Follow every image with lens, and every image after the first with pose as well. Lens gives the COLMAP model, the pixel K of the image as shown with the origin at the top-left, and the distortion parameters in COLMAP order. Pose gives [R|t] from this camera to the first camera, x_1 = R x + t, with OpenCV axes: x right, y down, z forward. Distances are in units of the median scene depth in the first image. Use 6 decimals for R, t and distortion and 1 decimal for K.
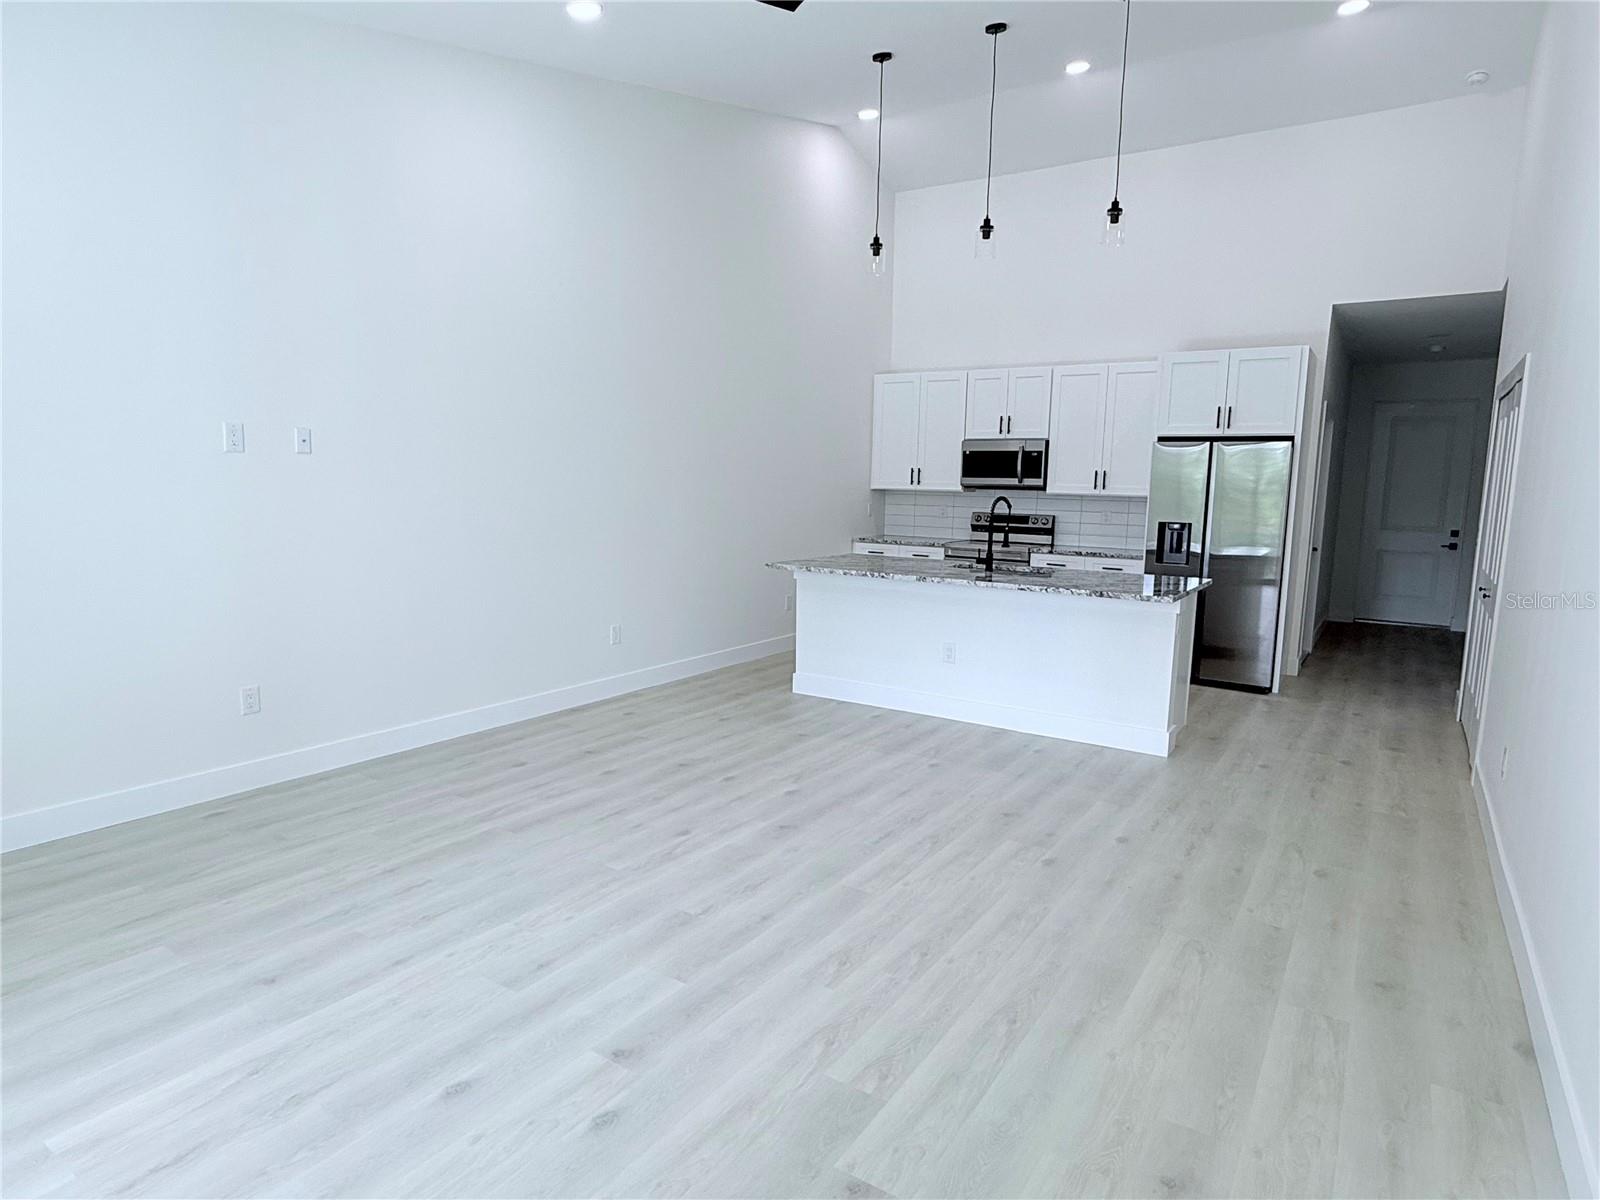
lens RADIAL K [[924.8, 0, 802.1], [0, 924.8, 602.4], [0, 0, 1]] dist [-0.005757, 0.000050]
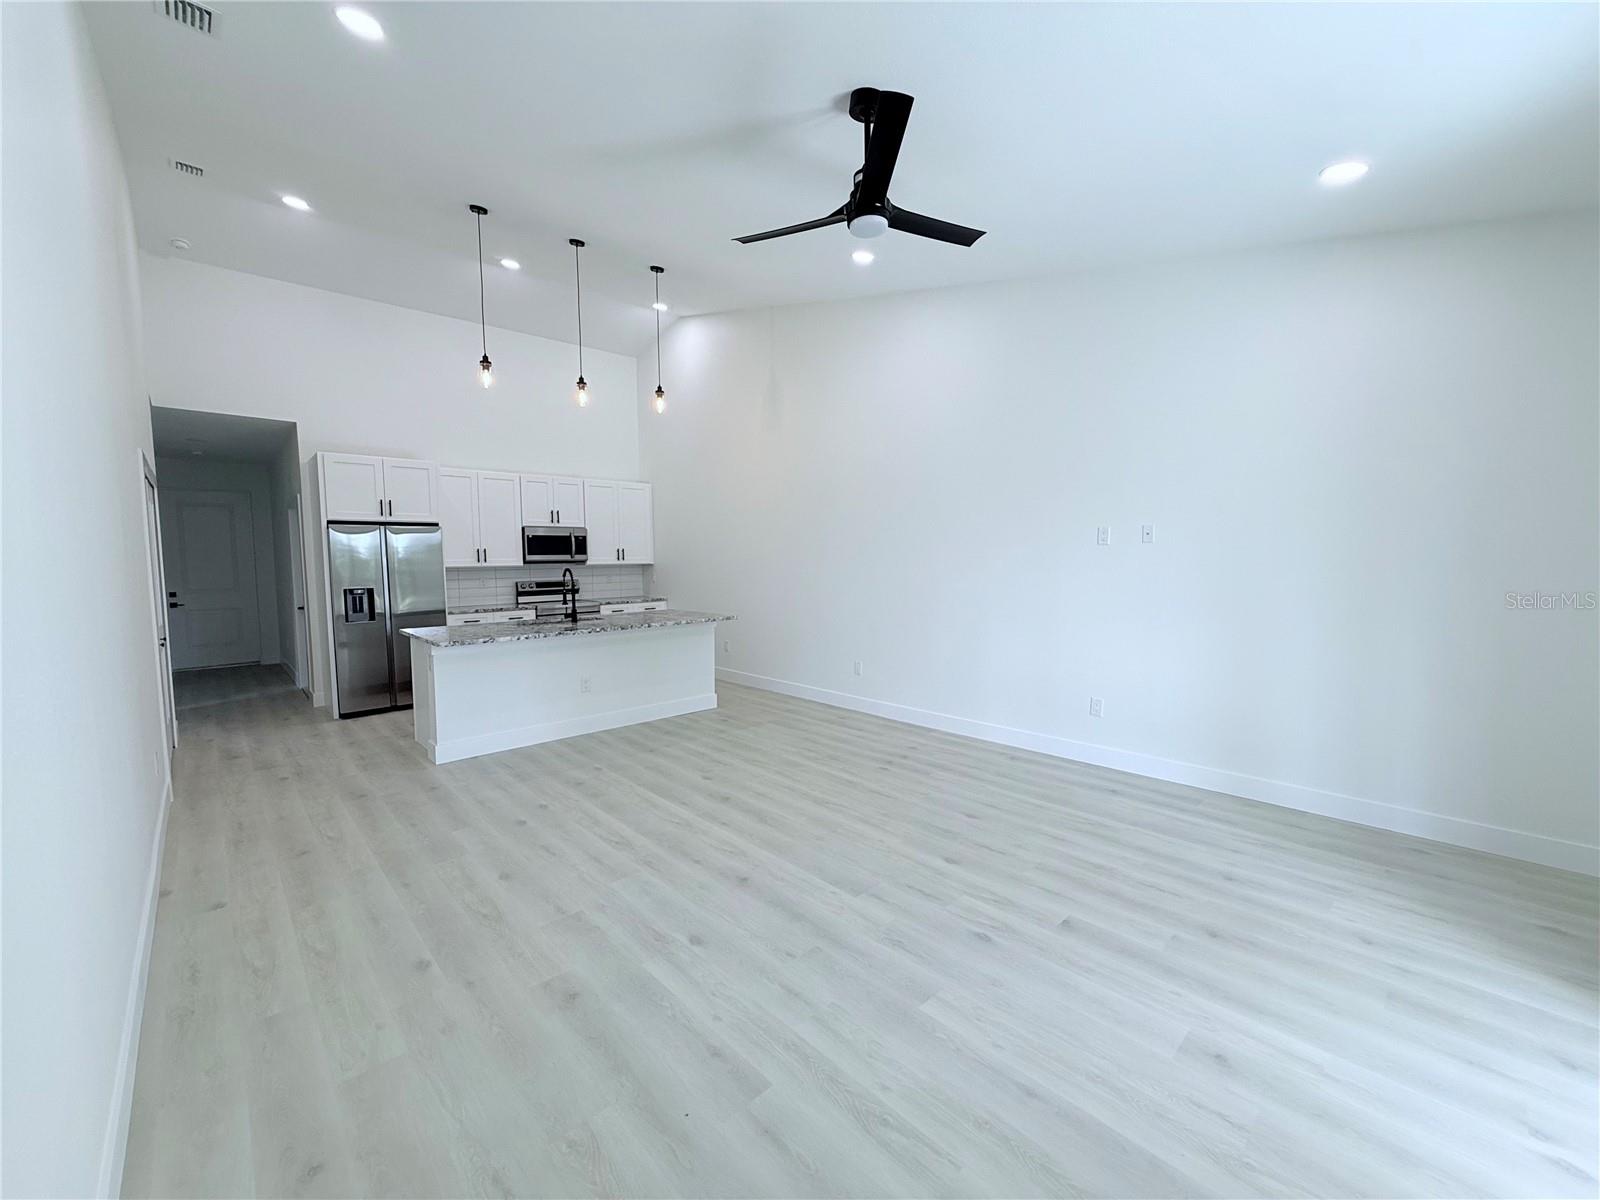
lens RADIAL K [[644.1, 0, 801.3], [0, 644.1, 602.1], [0, 0, 1]] dist [-0.000505, -0.000059]
pose [[0.243583, -0.091057, 0.965596, -0.617672], [0.142501, 0.988139, 0.057235, -0.068035], [-0.959355, 0.123657, 0.253669, 0.416237]]
